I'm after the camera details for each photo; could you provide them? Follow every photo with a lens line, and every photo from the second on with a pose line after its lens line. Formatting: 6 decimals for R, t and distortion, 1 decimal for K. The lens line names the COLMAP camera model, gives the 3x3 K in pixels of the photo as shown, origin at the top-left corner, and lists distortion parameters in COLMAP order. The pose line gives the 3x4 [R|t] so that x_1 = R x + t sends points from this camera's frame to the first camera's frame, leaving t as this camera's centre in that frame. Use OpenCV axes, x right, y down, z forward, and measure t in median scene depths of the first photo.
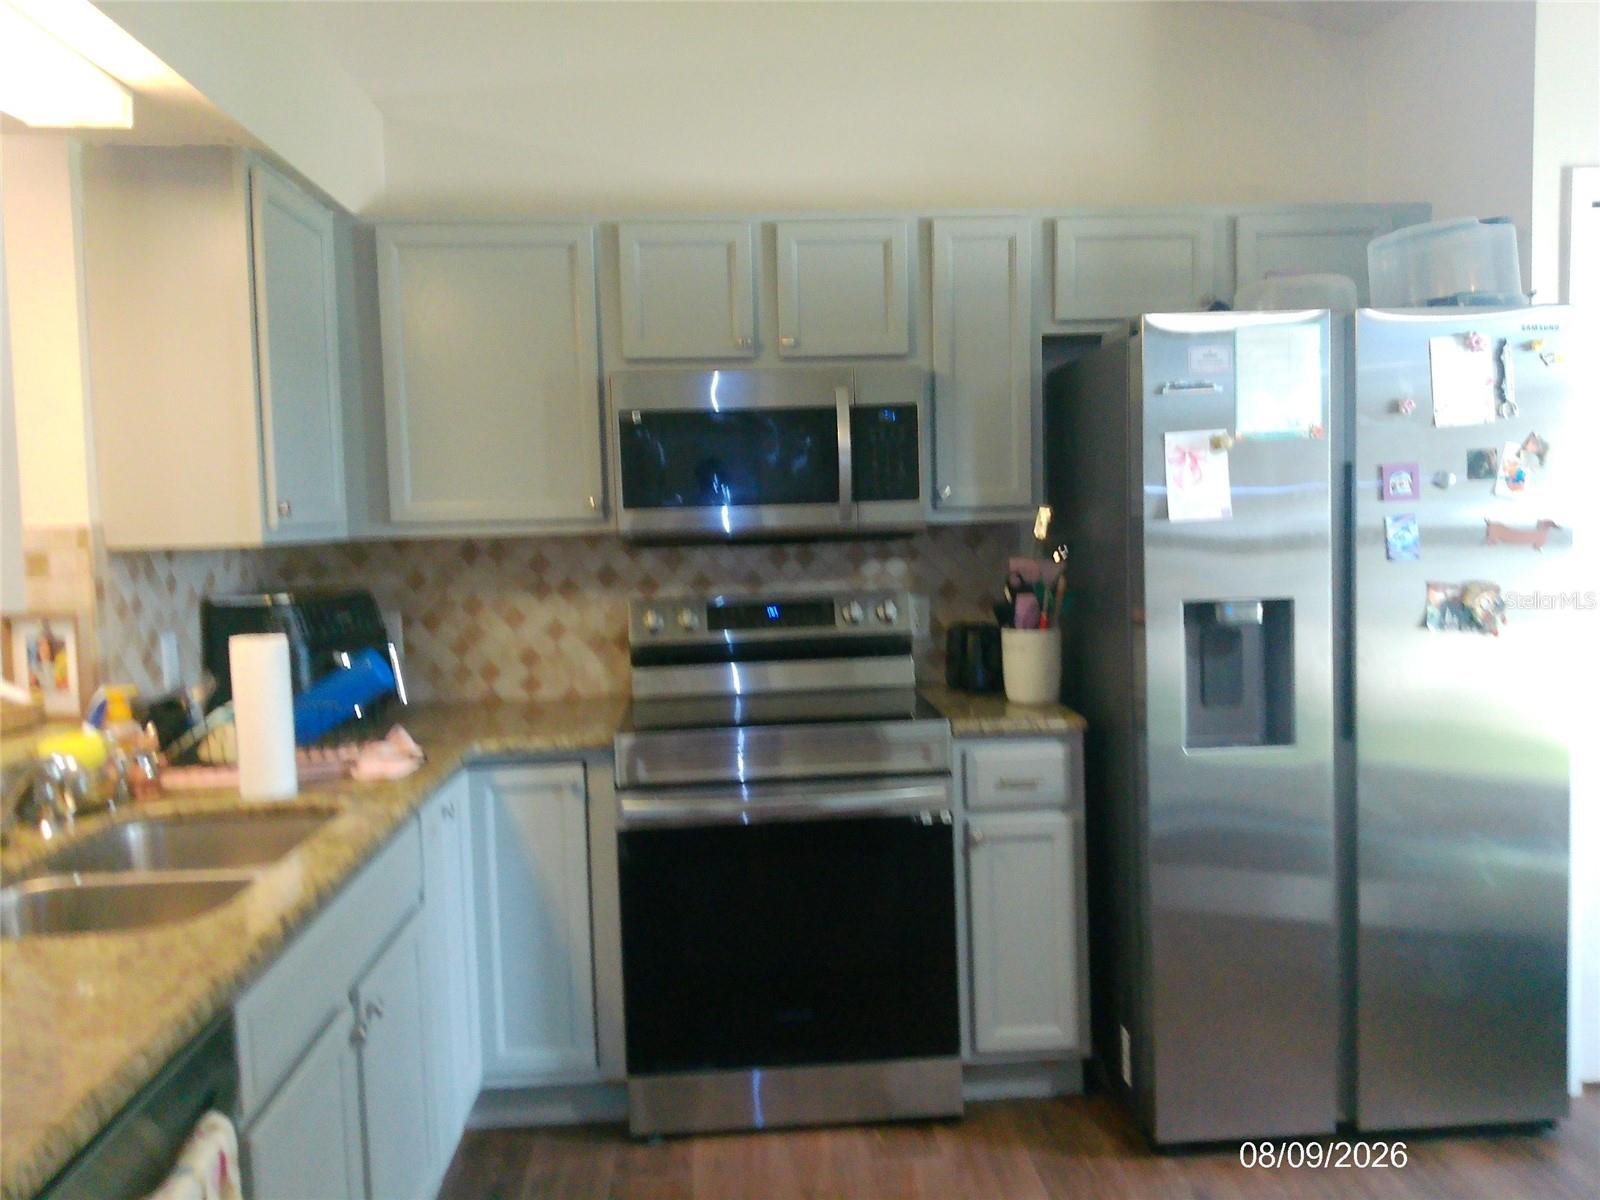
lens RADIAL K [[1311.8, 0, 803.1], [0, 1311.8, 600.1], [0, 0, 1]] dist [0.084532, -0.158394]
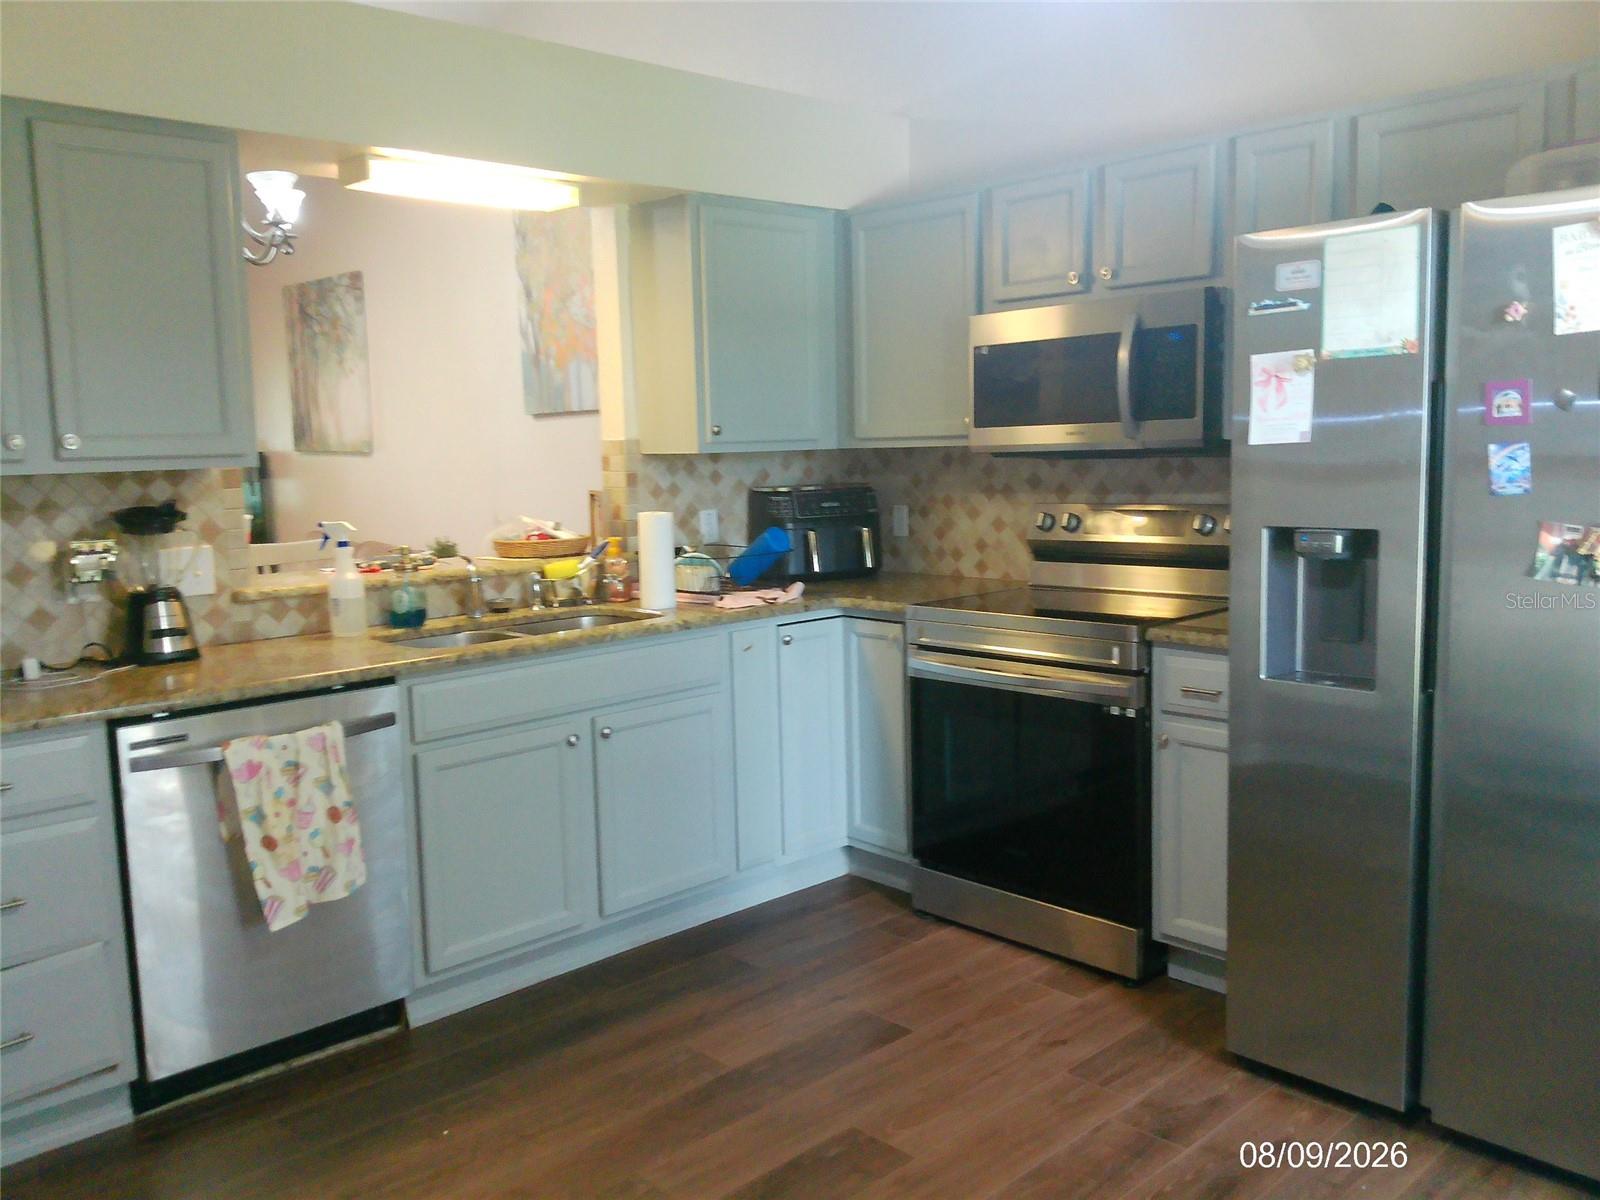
lens RADIAL K [[1311.8, 0, 755.1], [0, 1311.8, 606.6], [0, 0, 1]] dist [0.084532, -0.158394]
pose [[0.611359, 0.110171, -0.783647, 0.766148], [-0.042276, 0.993395, 0.106677, -0.026620], [0.790223, -0.032088, 0.611979, 0.083186]]
